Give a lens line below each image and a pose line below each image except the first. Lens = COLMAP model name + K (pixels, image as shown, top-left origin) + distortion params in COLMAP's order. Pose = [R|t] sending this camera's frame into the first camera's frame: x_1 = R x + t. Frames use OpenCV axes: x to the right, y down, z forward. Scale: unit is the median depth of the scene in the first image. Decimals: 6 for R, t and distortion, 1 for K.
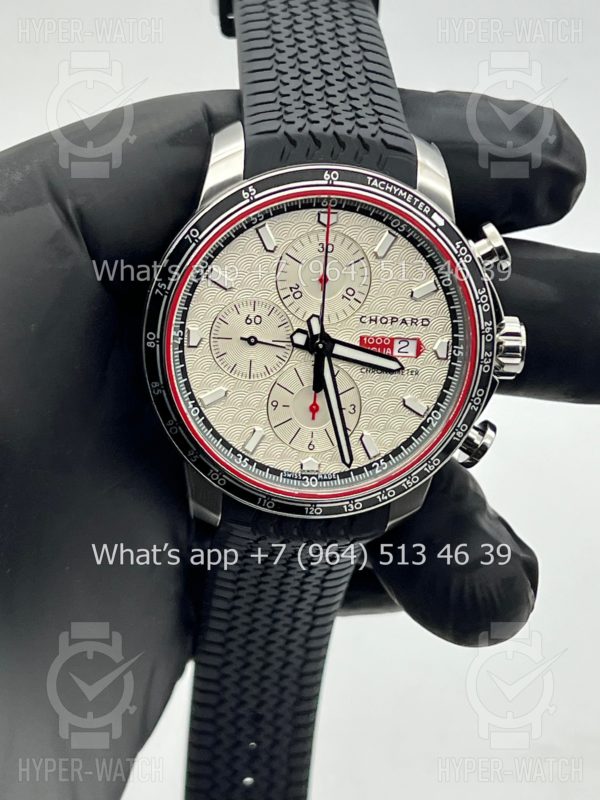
lens RADIAL K [[1895.5, 0, 298.7], [0, 1895.5, 392.9], [0, 0, 1]] dist [0.207525, 0.000000]
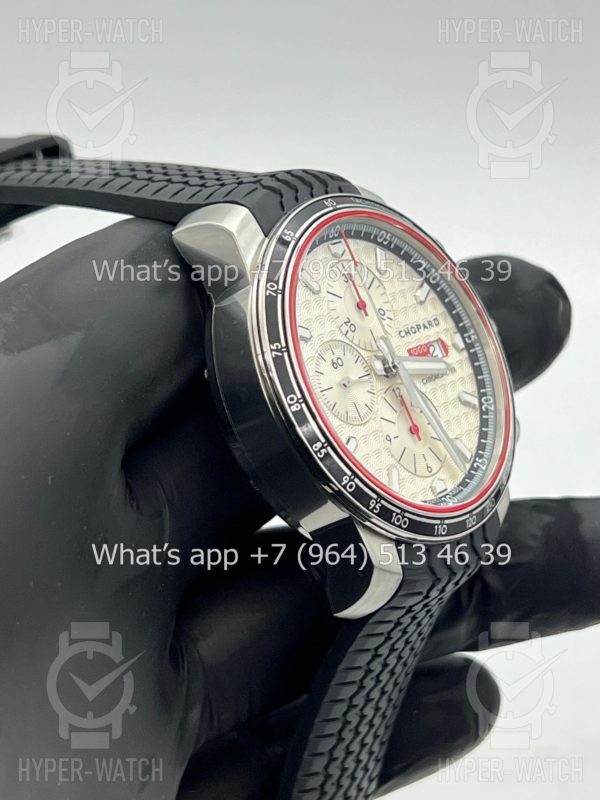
lens RADIAL K [[1895.5, 0, 300.2], [0, 1895.5, 397.9], [0, 0, 1]] dist [0.207525, 0.000000]
pose [[0.657515, -0.319999, 0.682110, -0.686672], [0.540570, 0.831001, -0.131231, 0.090252], [-0.524840, 0.455015, 0.719378, 0.332344]]
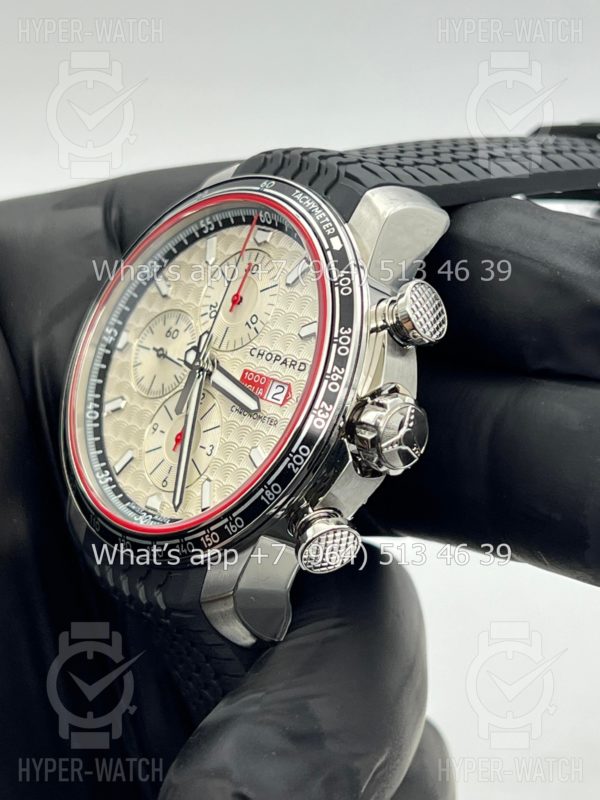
lens RADIAL K [[1895.5, 0, 299.9], [0, 1895.5, 399.7], [0, 0, 1]] dist [0.207525, 0.000000]
pose [[0.605966, 0.121253, -0.786195, 0.724772], [-0.461866, 0.858299, -0.223614, 0.162096], [0.647676, 0.498619, 0.576103, 0.531688]]
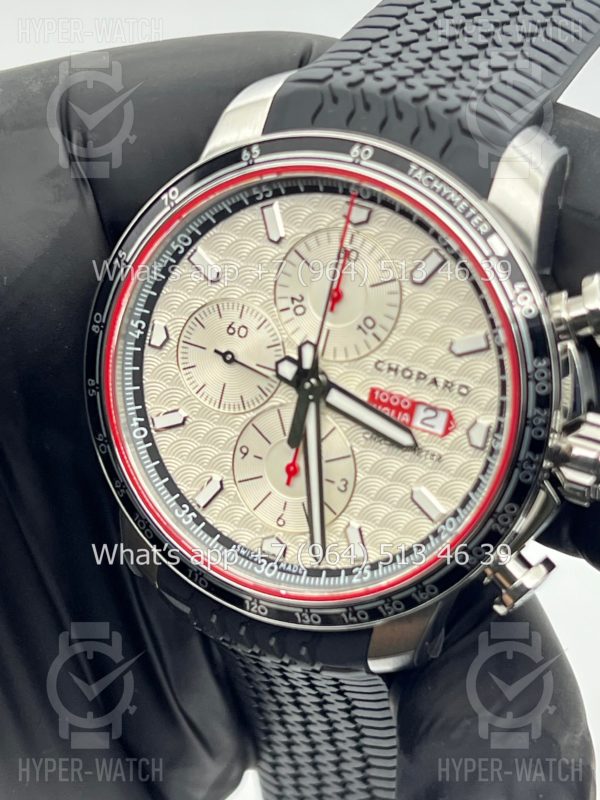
lens RADIAL K [[1895.5, 0, 301.7], [0, 1895.5, 415.8], [0, 0, 1]] dist [0.207525, 0.000000]
pose [[0.882957, 0.236801, -0.405354, 0.300459], [-0.253718, 0.967199, 0.012364, -0.021849], [0.394986, 0.091929, 0.914076, 0.343871]]
